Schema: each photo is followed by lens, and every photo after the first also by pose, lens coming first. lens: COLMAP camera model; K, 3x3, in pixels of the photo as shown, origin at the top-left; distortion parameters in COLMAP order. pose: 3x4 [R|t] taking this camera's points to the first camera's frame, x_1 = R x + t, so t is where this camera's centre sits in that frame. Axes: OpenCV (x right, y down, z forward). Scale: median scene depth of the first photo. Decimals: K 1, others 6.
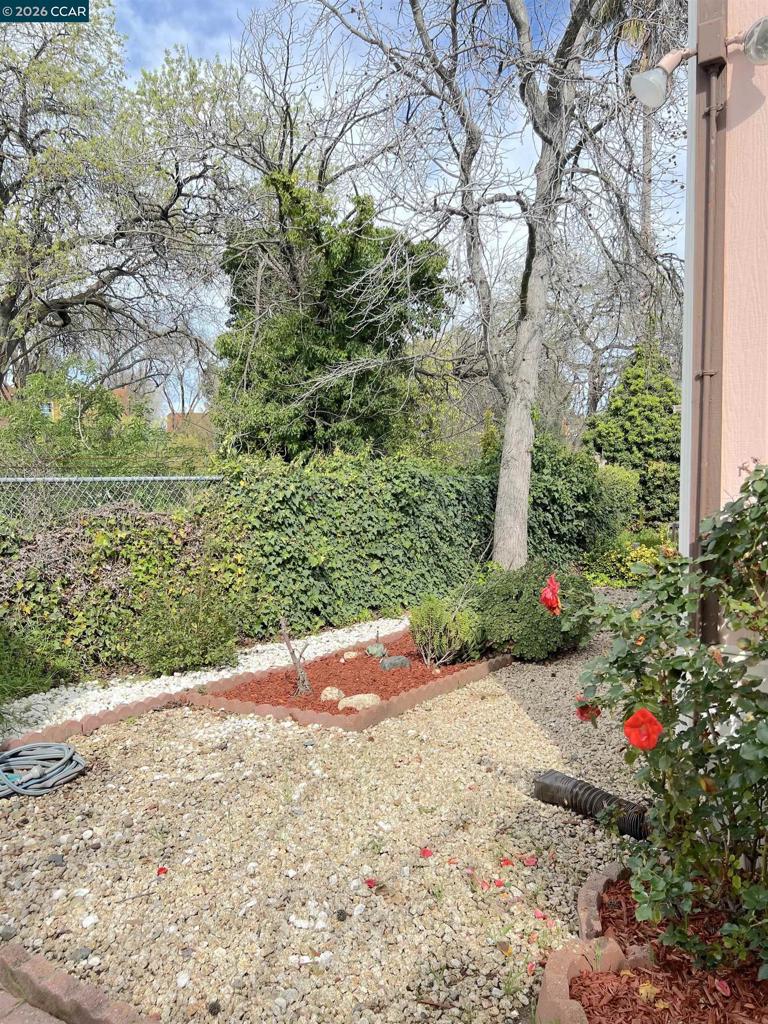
lens RADIAL K [[755.2, 0, 368.7], [0, 755.2, 510.6], [0, 0, 1]] dist [0.027433, 0.001125]
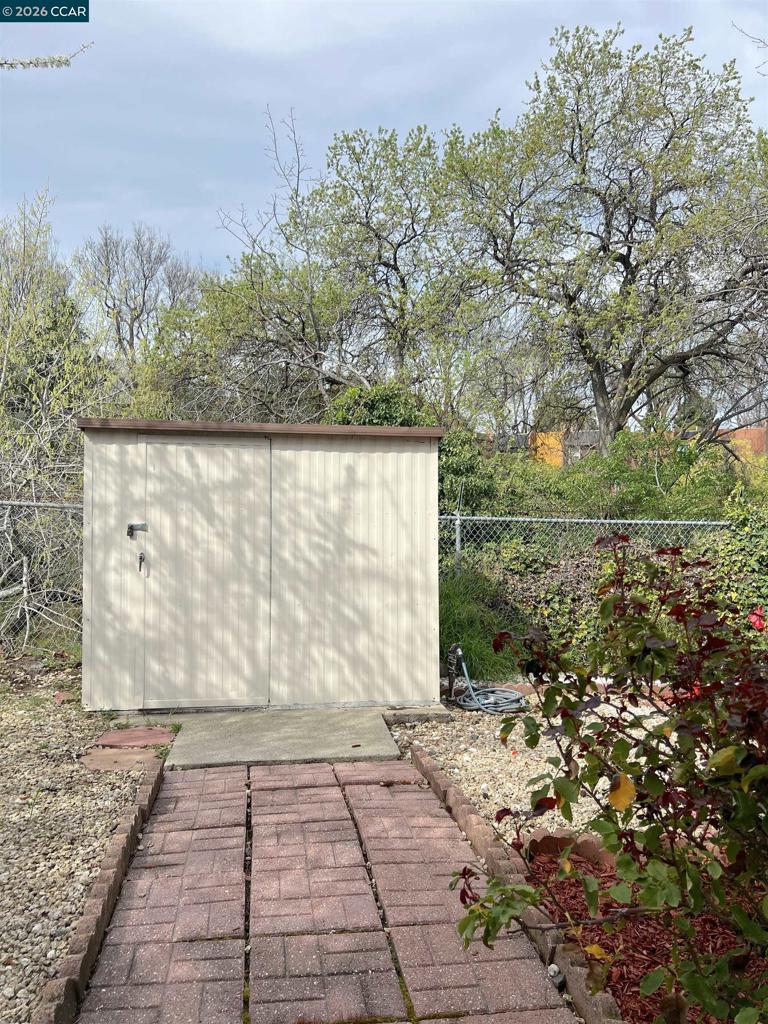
lens RADIAL K [[755.2, 0, 368.7], [0, 755.2, 510.6], [0, 0, 1]] dist [0.027433, 0.001125]
pose [[0.683029, 0.022321, -0.730050, 0.297743], [-0.058255, 0.998013, -0.023989, -0.005154], [0.728064, 0.058914, 0.682973, -0.175976]]
